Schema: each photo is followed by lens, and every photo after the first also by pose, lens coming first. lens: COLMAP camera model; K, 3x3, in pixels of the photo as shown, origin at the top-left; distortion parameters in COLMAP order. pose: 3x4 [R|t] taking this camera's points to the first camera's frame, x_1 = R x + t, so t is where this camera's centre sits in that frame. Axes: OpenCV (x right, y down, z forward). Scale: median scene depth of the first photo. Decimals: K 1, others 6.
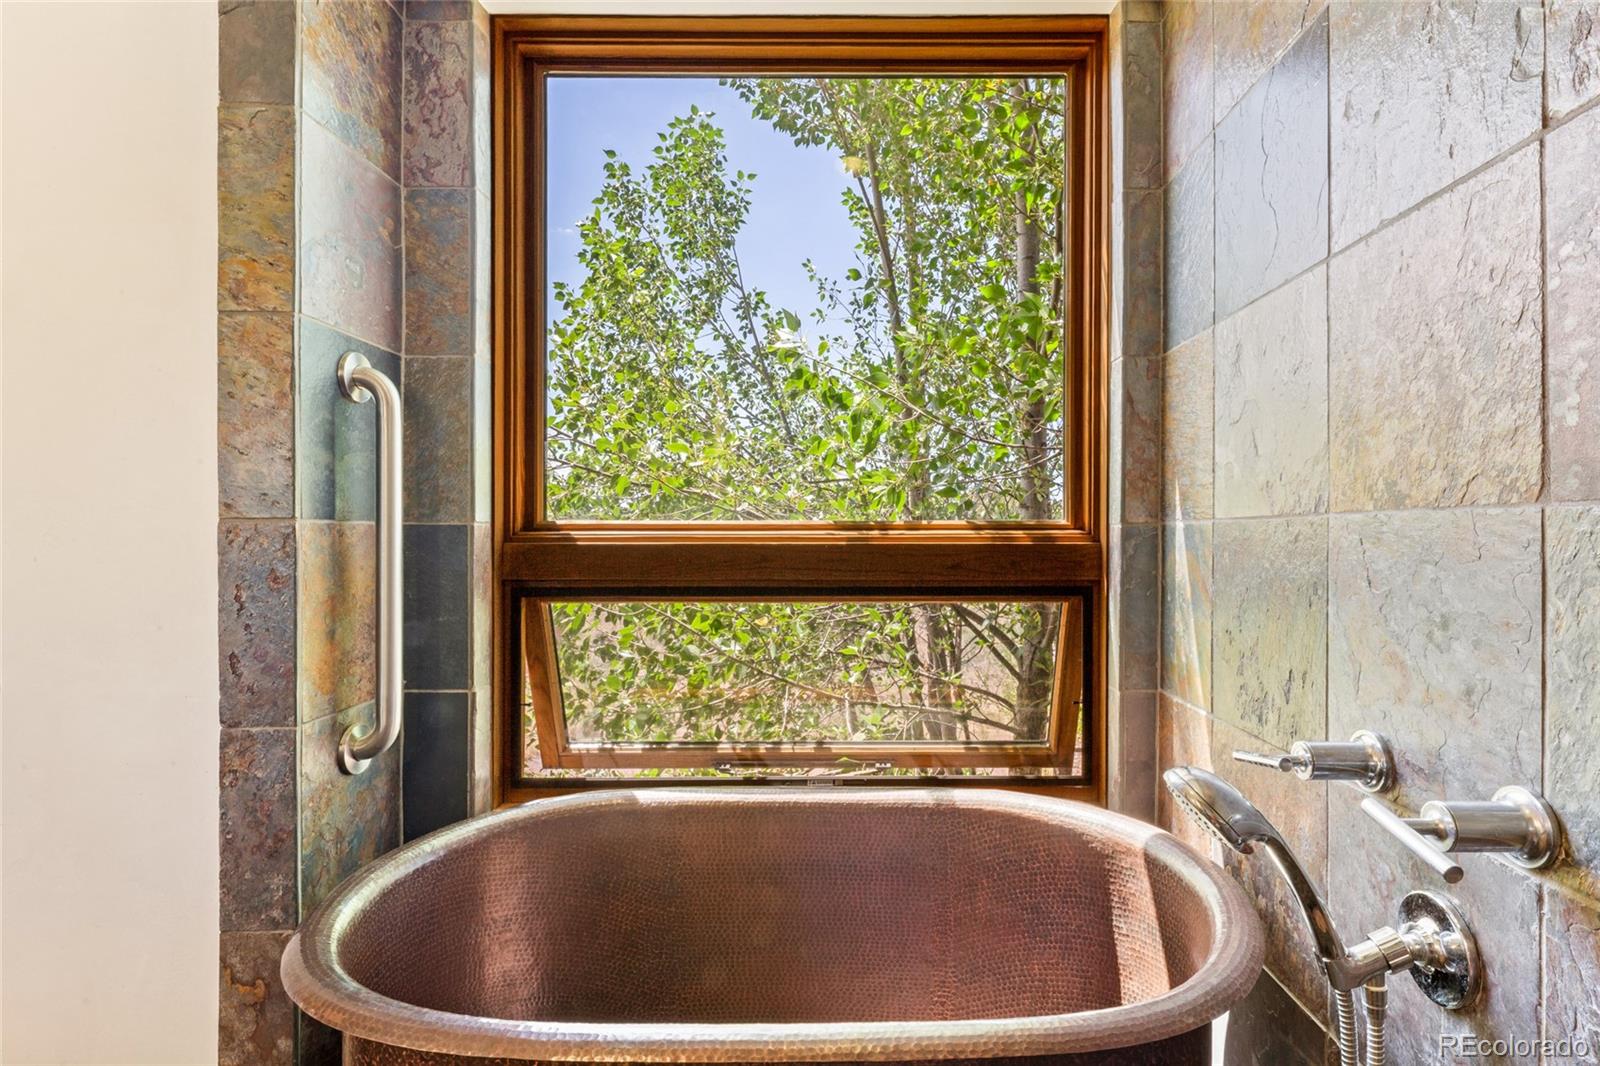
lens RADIAL K [[834.5, 0, 798.9], [0, 834.5, 532.9], [0, 0, 1]] dist [0.002364, -0.000004]
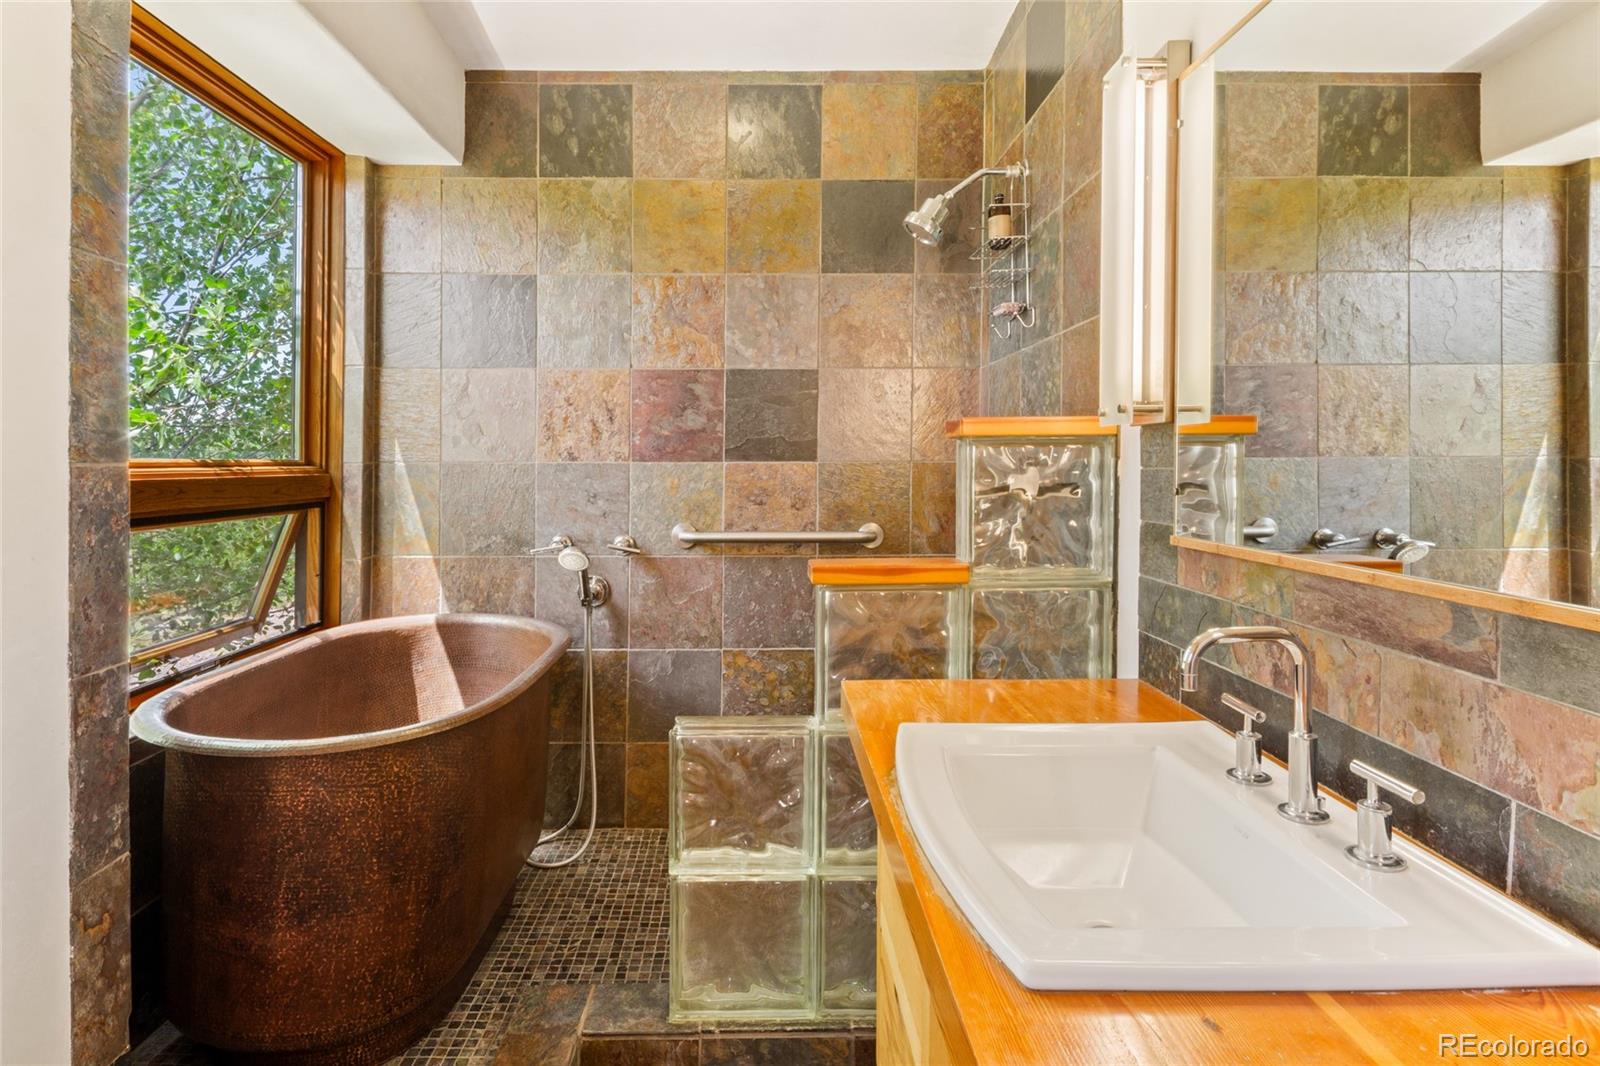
lens RADIAL K [[788.5, 0, 763.4], [0, 788.5, 507.4], [0, 0, 1]] dist [0.003423, -0.003289]
pose [[-0.002971, -0.057145, 0.998361, -1.580741], [-0.007160, 0.998342, 0.057122, -0.021866], [-0.999970, -0.006979, -0.003375, 0.202002]]
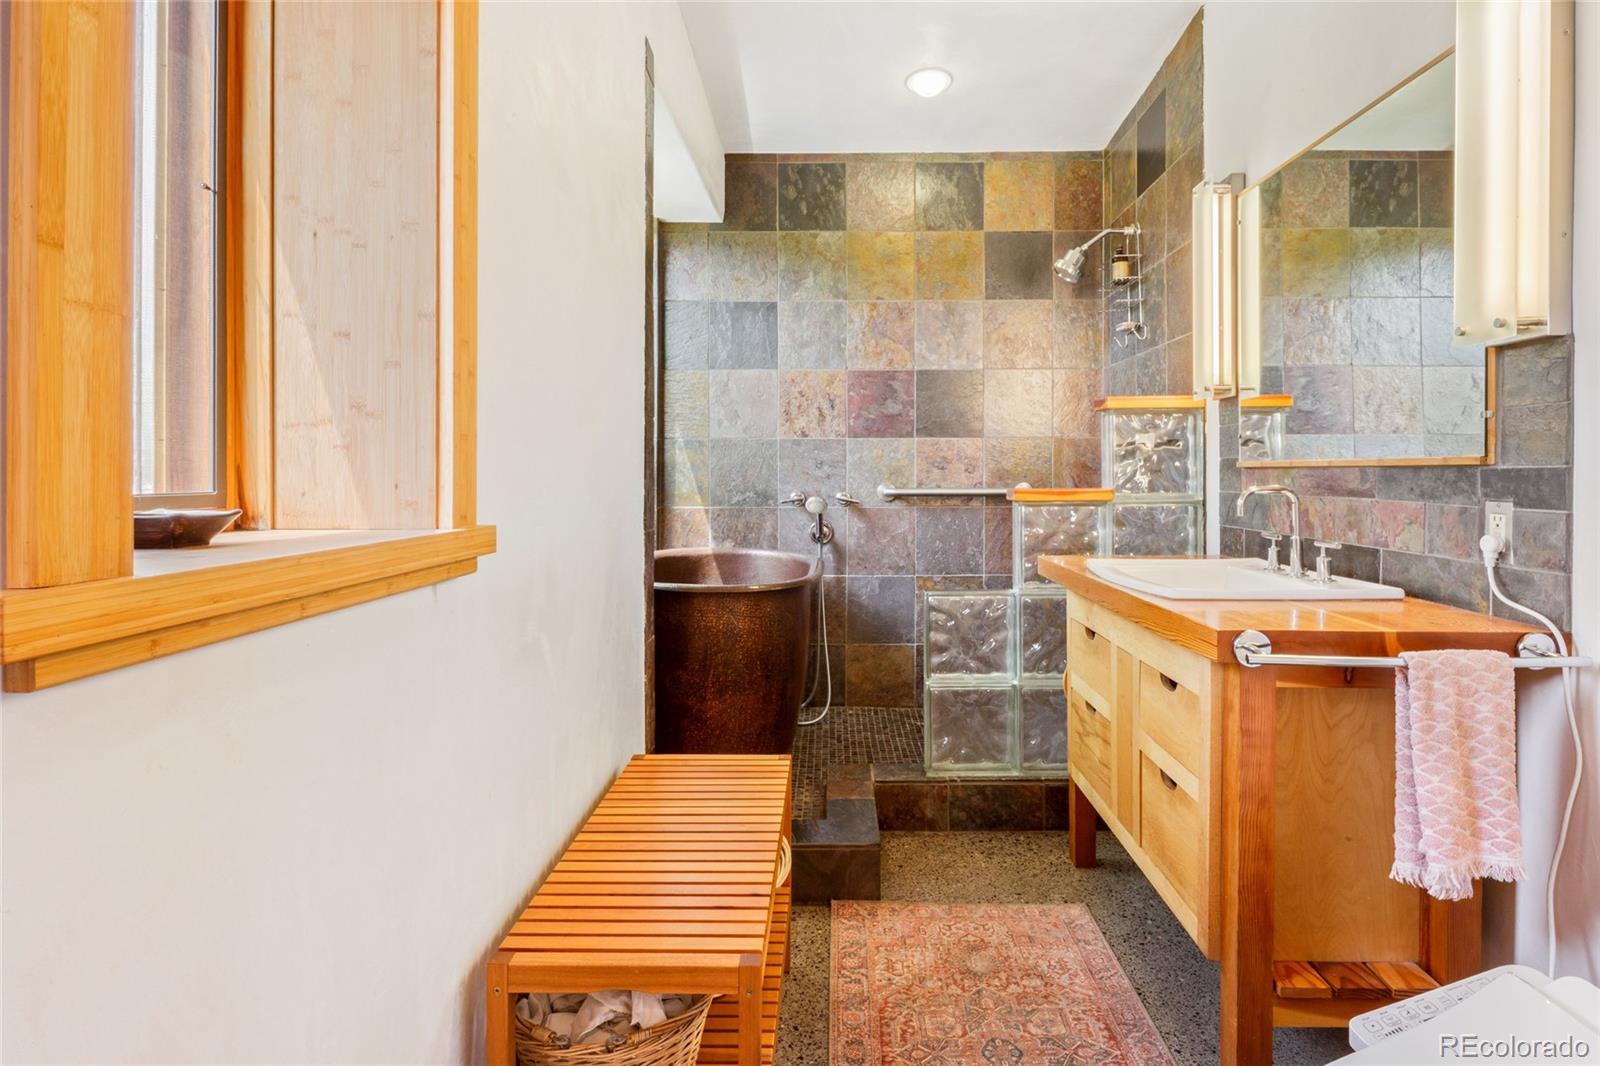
lens RADIAL K [[816.8, 0, 837.4], [0, 816.8, 499.3], [0, 0, 1]] dist [-0.001712, -0.000686]
pose [[-0.001489, -0.030405, 0.999537, -2.430297], [-0.004870, 0.999526, 0.030397, 0.110511], [-0.999987, -0.004822, -0.001636, 0.584073]]
